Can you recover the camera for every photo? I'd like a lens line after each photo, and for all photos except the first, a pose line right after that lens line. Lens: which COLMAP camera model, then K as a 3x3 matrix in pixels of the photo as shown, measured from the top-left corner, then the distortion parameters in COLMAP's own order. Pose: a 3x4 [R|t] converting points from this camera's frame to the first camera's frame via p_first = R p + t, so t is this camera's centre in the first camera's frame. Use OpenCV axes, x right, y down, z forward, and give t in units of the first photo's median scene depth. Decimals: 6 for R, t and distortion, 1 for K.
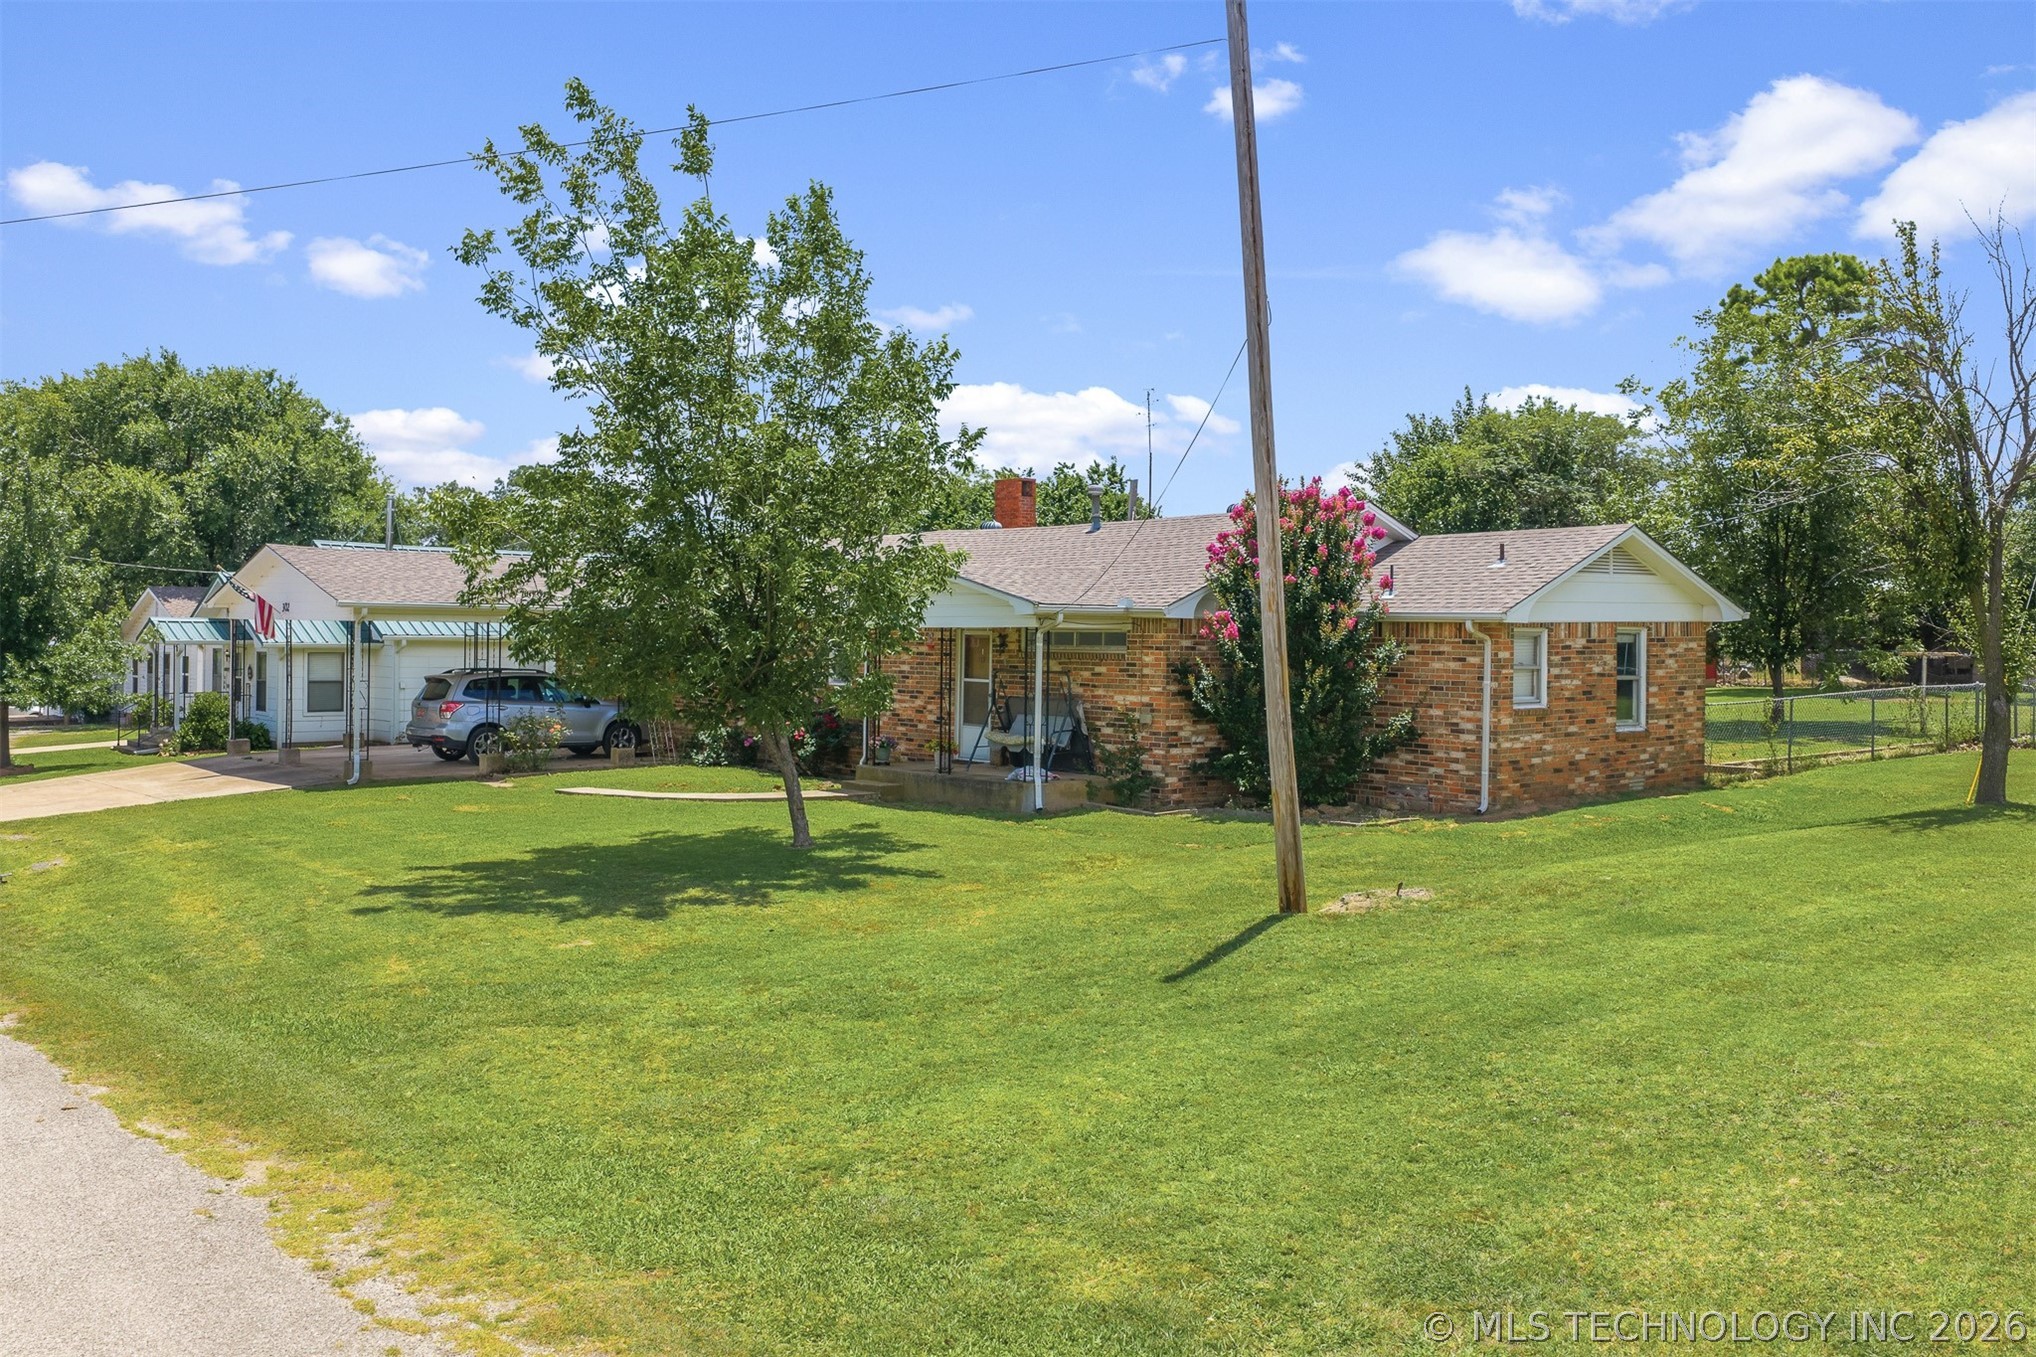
lens RADIAL K [[1689.9, 0, 1027.5], [0, 1689.9, 692.0], [0, 0, 1]] dist [0.026260, -0.032806]
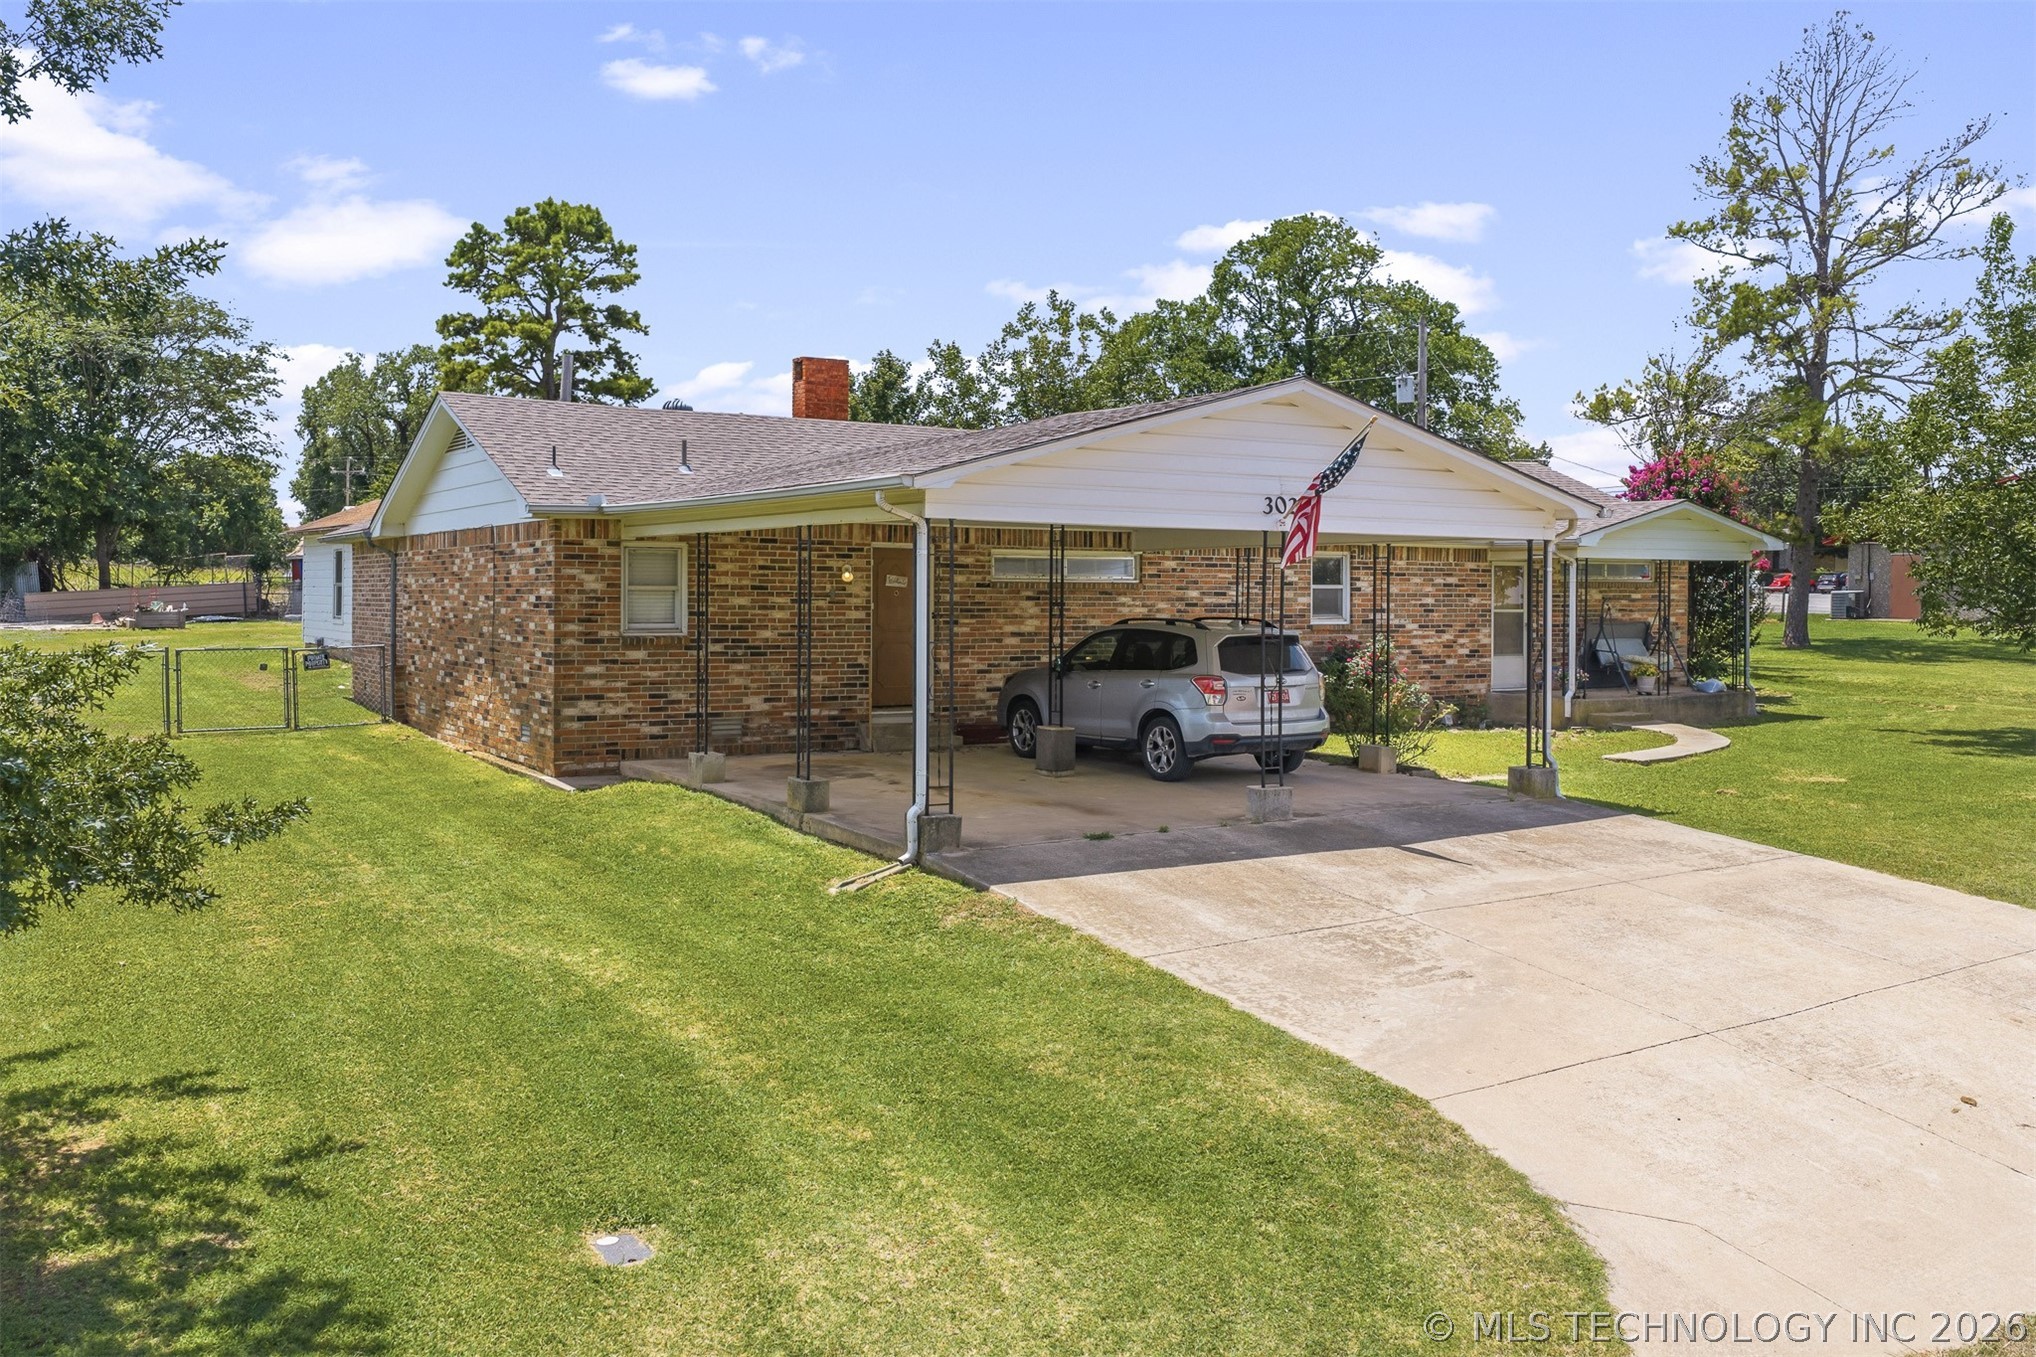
lens RADIAL K [[1689.9, 0, 1014.2], [0, 1689.9, 659.3], [0, 0, 1]] dist [0.026260, -0.032806]
pose [[0.142334, -0.053426, 0.988376, -1.235473], [0.026082, 0.998398, 0.050212, -0.041813], [-0.989475, 0.018632, 0.143499, 1.311539]]
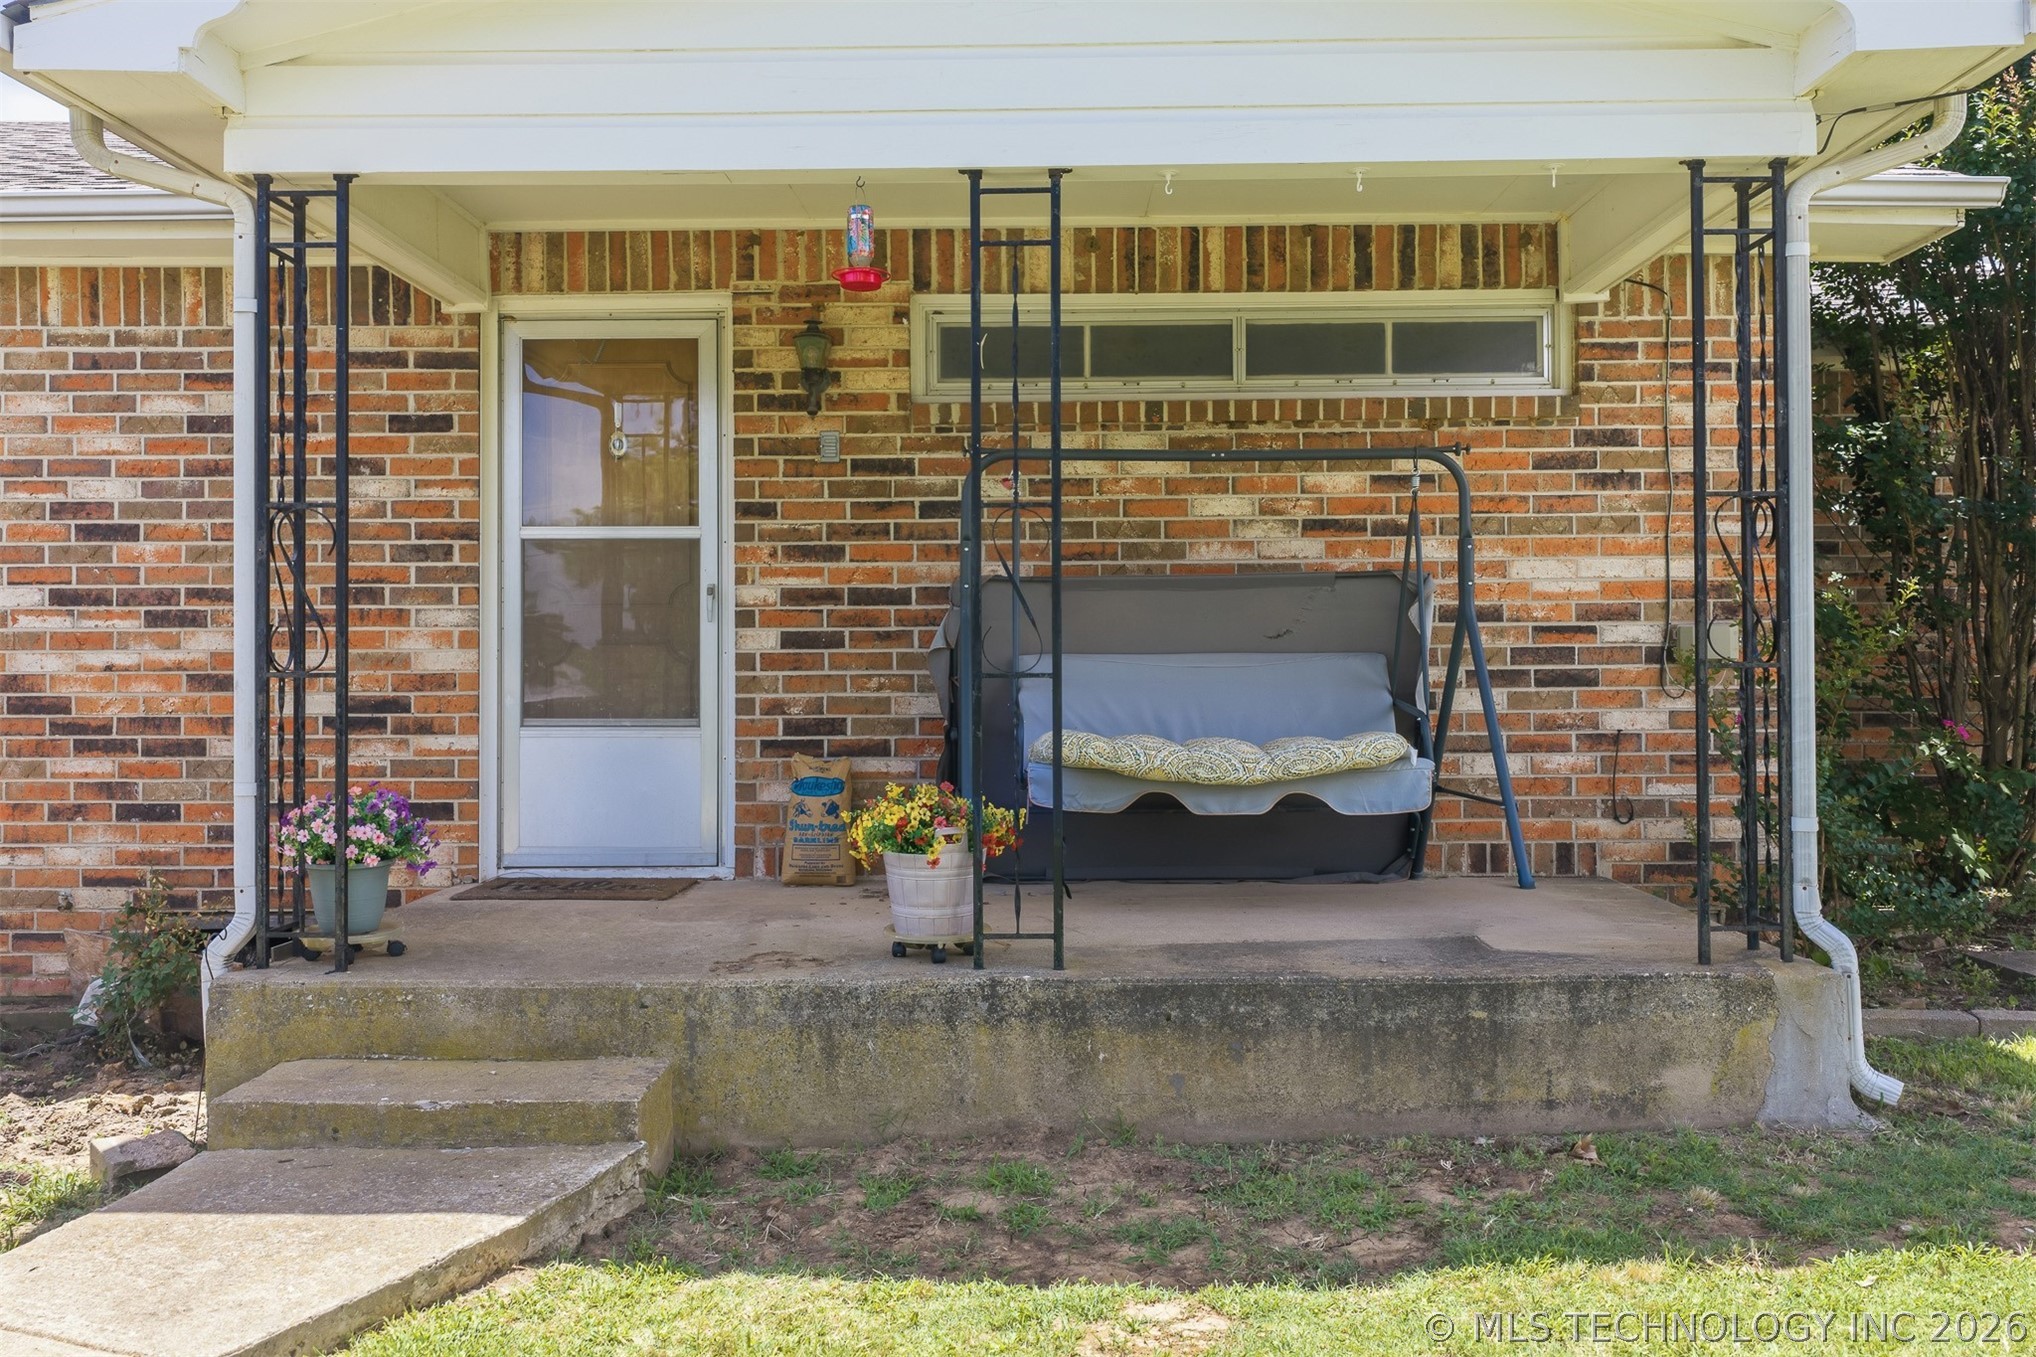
lens RADIAL K [[1689.9, 0, 1019.9], [0, 1689.9, 662.5], [0, 0, 1]] dist [0.026260, -0.032806]
pose [[0.648913, -0.013100, 0.760750, -0.197225], [0.034805, 0.999316, -0.012480, 0.018476], [-0.760066, 0.034577, 0.648925, 0.917664]]
